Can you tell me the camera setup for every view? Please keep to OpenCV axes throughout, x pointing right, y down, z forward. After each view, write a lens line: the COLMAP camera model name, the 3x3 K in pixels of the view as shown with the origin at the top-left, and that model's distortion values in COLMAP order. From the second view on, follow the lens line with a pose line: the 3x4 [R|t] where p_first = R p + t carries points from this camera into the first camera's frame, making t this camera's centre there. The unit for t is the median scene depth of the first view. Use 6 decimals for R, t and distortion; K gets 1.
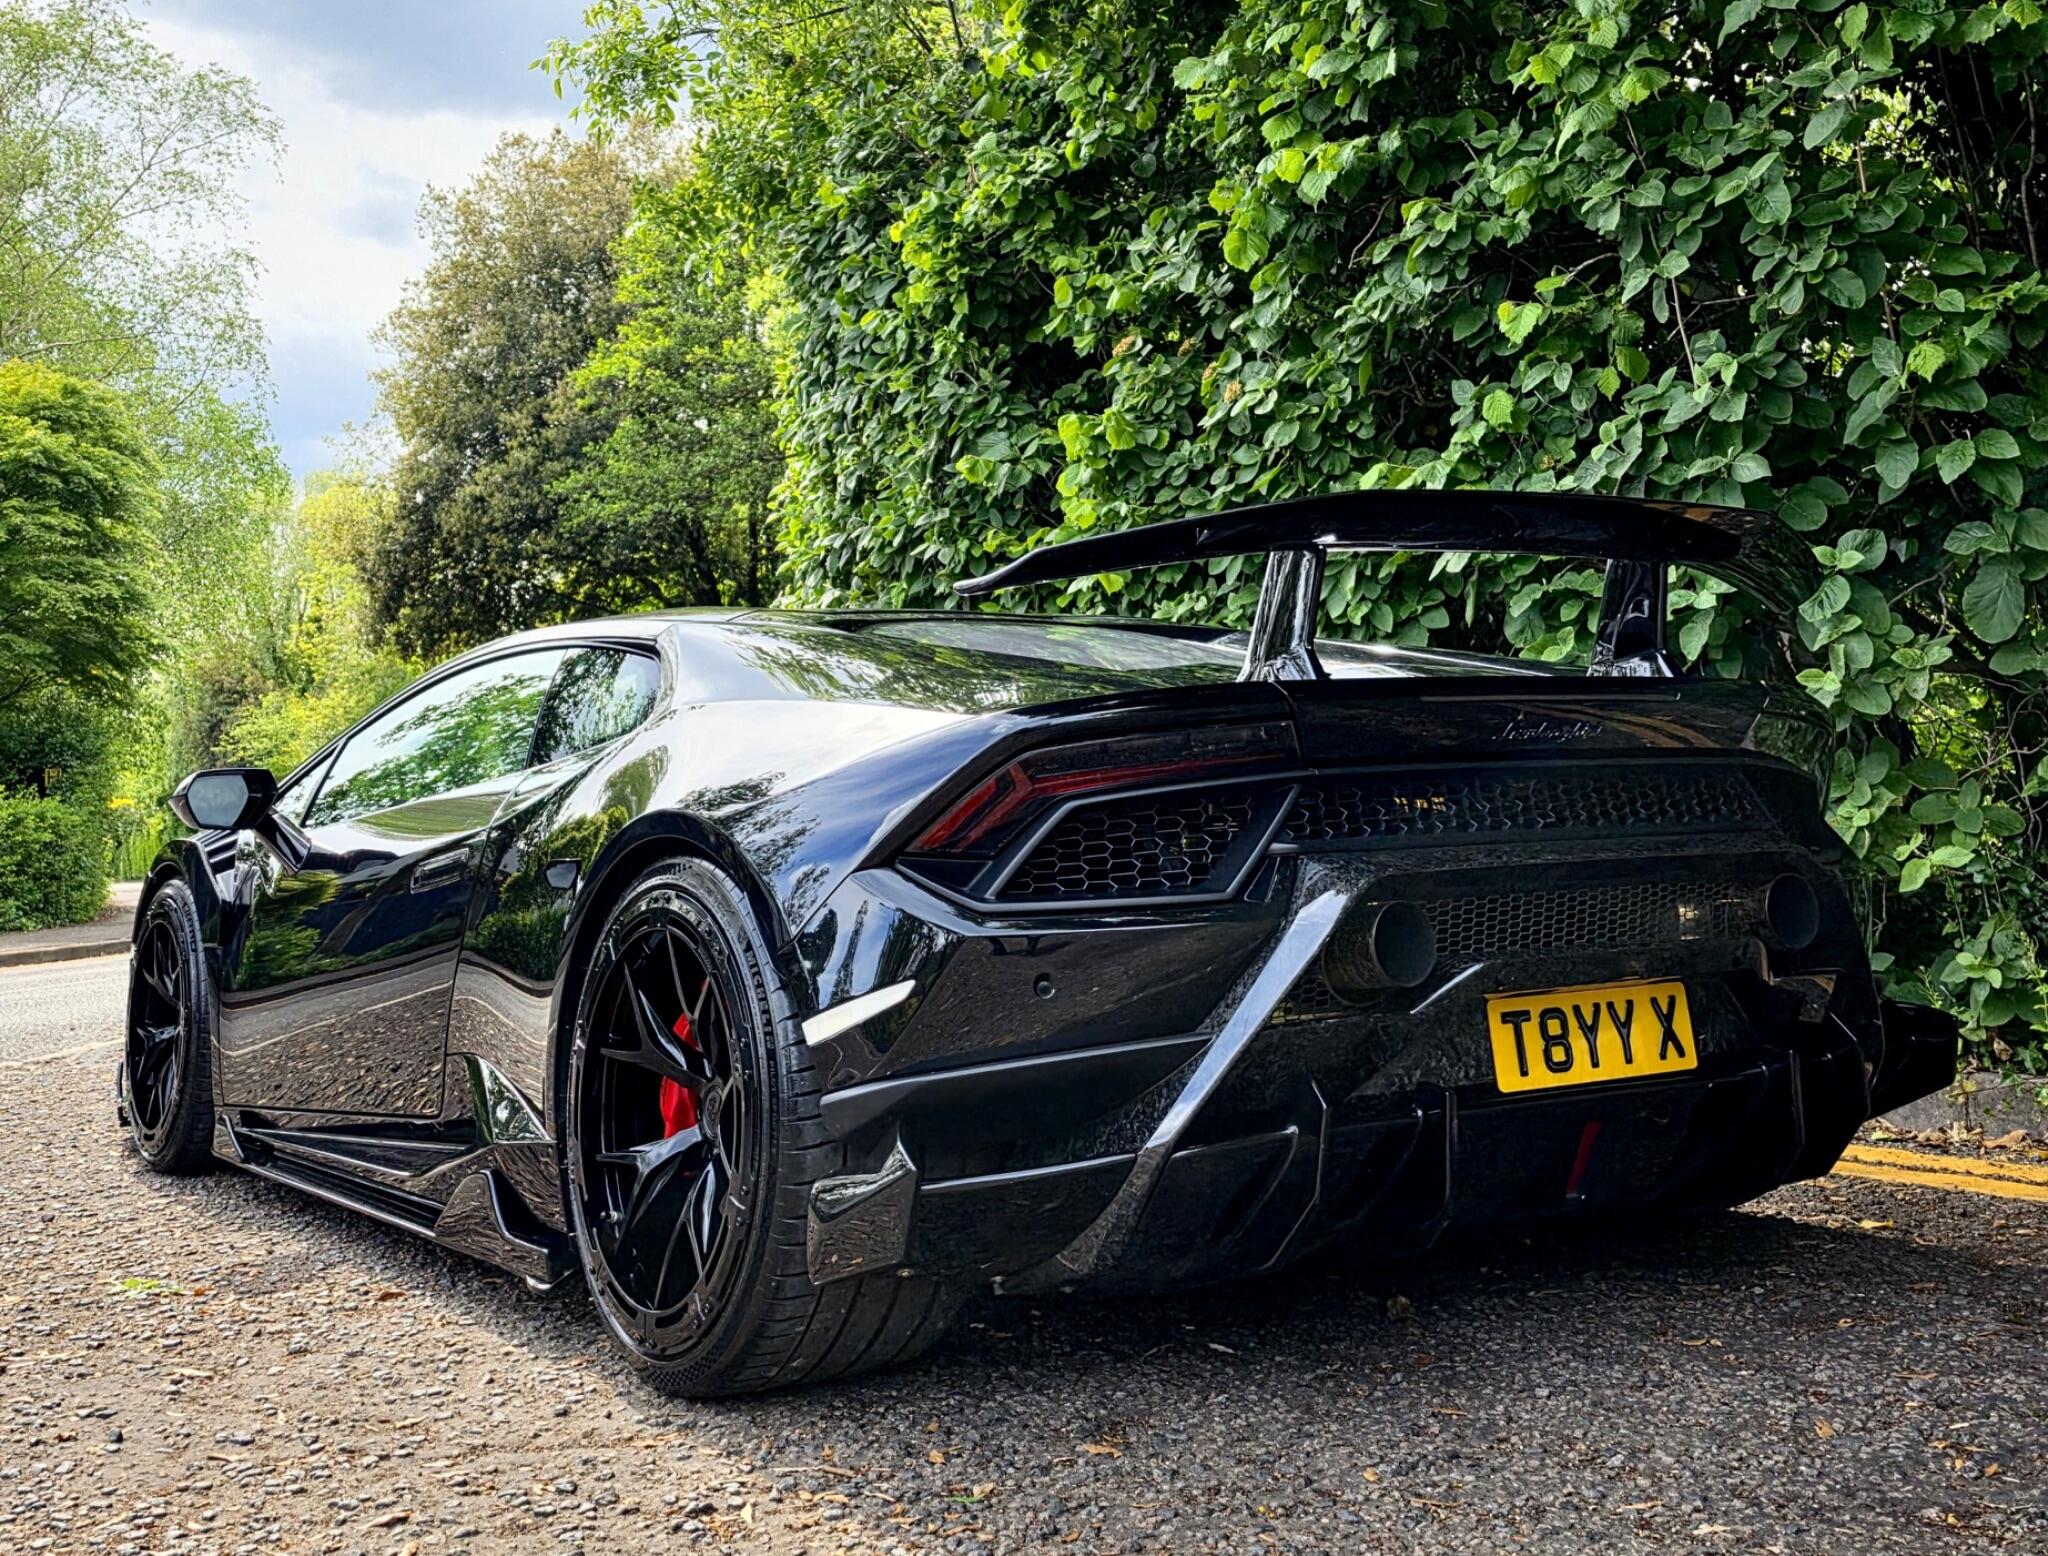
lens RADIAL K [[2391.5, 0, 1028.6], [0, 2391.5, 585.7], [0, 0, 1]] dist [0.071231, -0.056797]
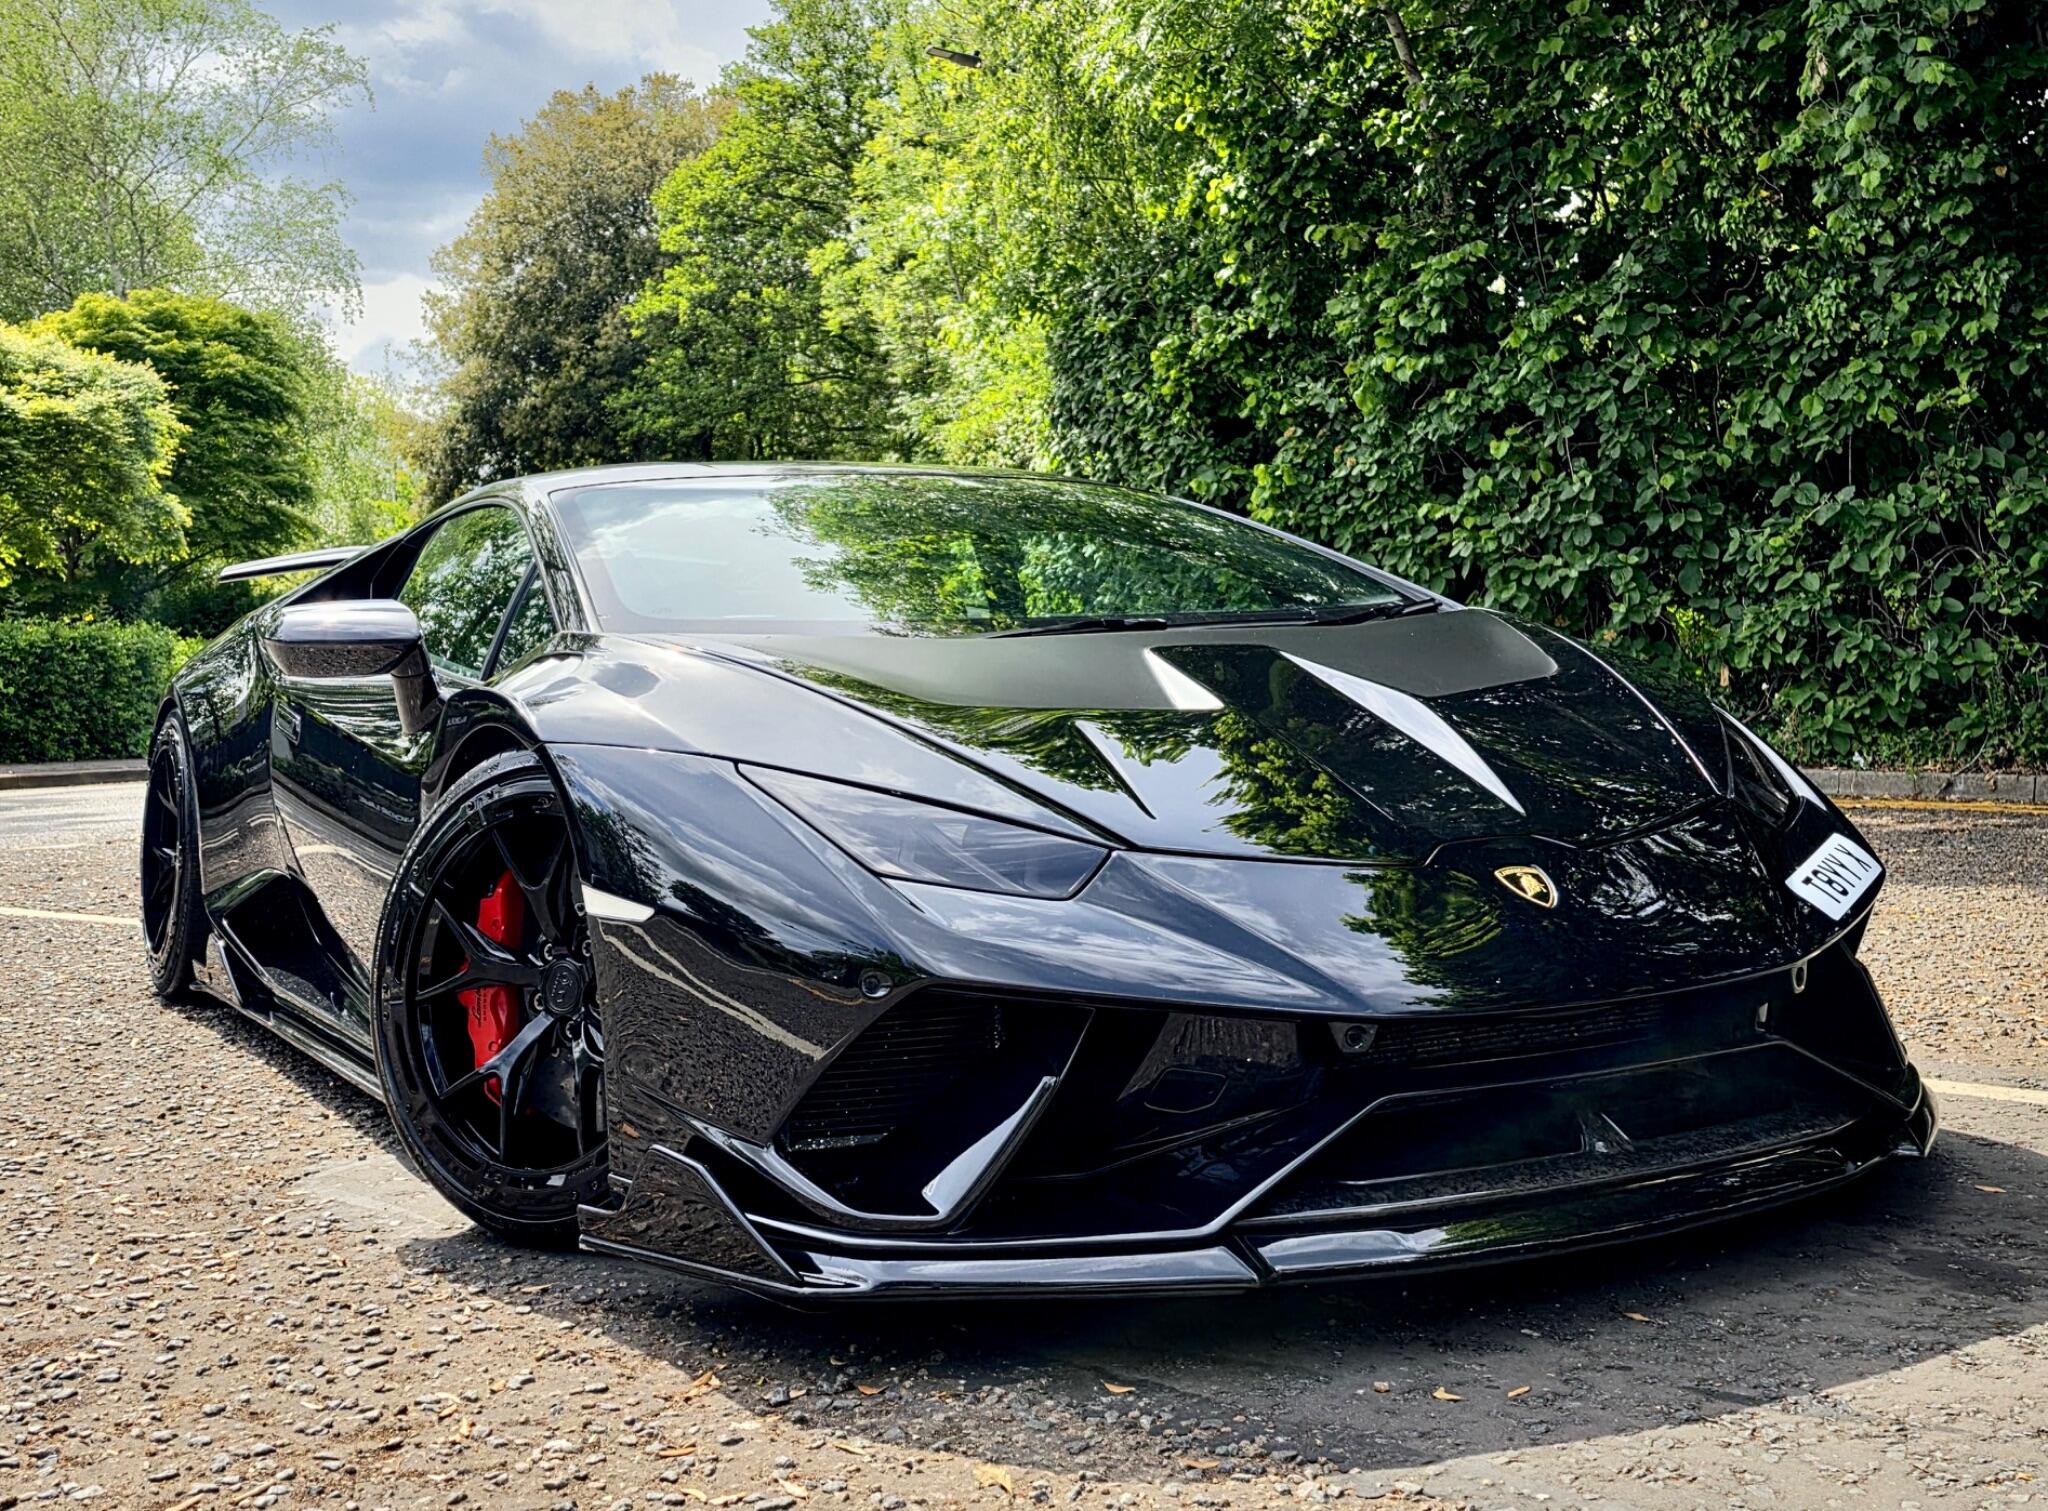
lens RADIAL K [[2377.0, 0, 1019.1], [0, 2377.0, 667.4], [0, 0, 1]] dist [0.093088, -0.118340]
pose [[0.997230, 0.018038, 0.072164, -0.423513], [-0.024216, 0.996028, 0.085685, -0.088701], [-0.070332, -0.087195, 0.993705, -1.283265]]
